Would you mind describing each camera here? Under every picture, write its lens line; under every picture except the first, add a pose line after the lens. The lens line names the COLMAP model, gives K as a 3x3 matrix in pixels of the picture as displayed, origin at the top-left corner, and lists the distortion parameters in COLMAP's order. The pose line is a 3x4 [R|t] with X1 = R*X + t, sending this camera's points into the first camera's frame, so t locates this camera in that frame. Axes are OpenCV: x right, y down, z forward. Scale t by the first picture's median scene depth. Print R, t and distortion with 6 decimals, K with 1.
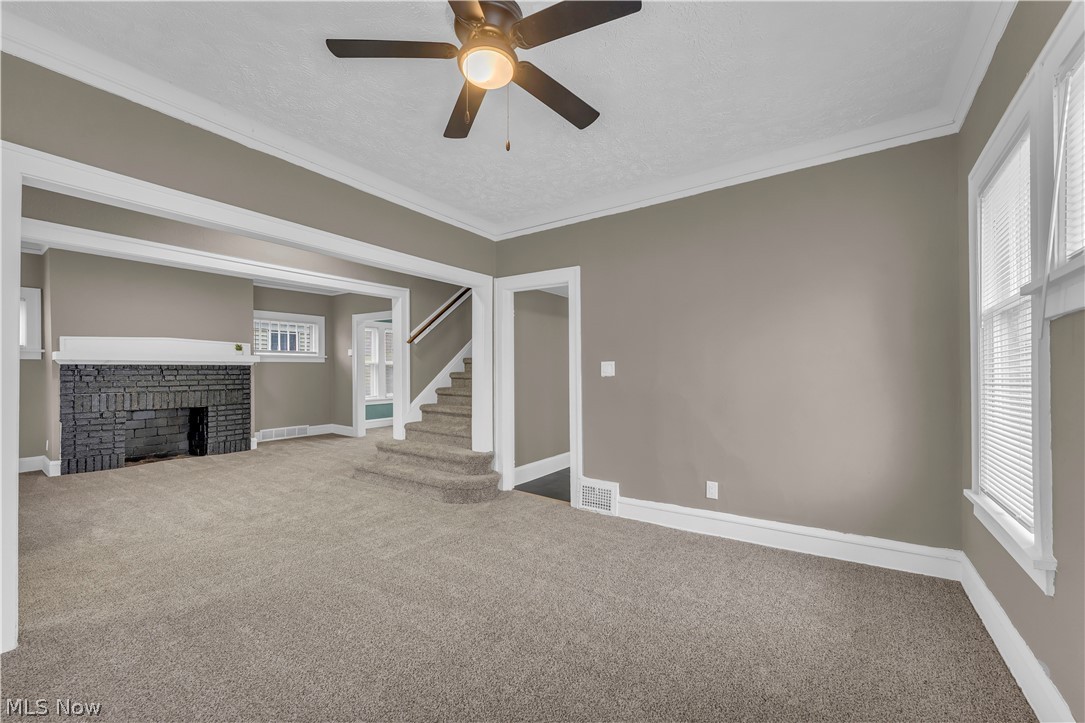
lens RADIAL K [[438.6, 0, 538.1], [0, 438.6, 370.6], [0, 0, 1]] dist [-0.000295, -0.001042]
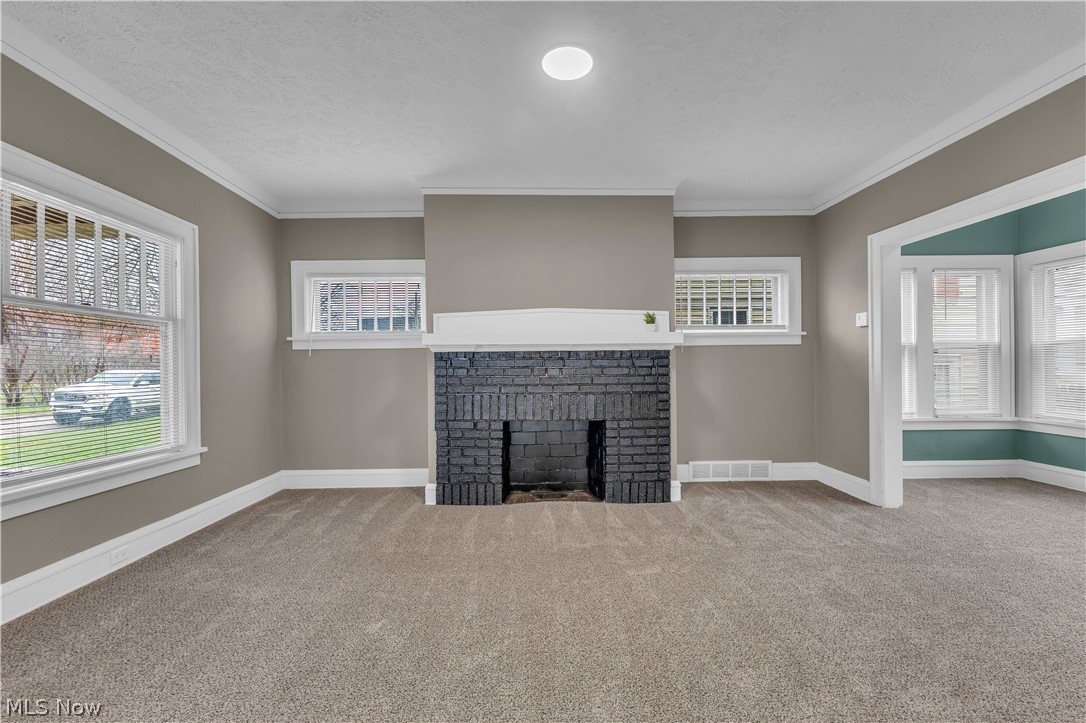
lens RADIAL K [[439.0, 0, 535.5], [0, 439.0, 365.9], [0, 0, 1]] dist [-0.000295, -0.001042]
pose [[0.582792, -0.003972, -0.812612, -0.314451], [0.004939, 0.999987, -0.001345, 0.007996], [0.812606, -0.003229, 0.582804, 0.558554]]
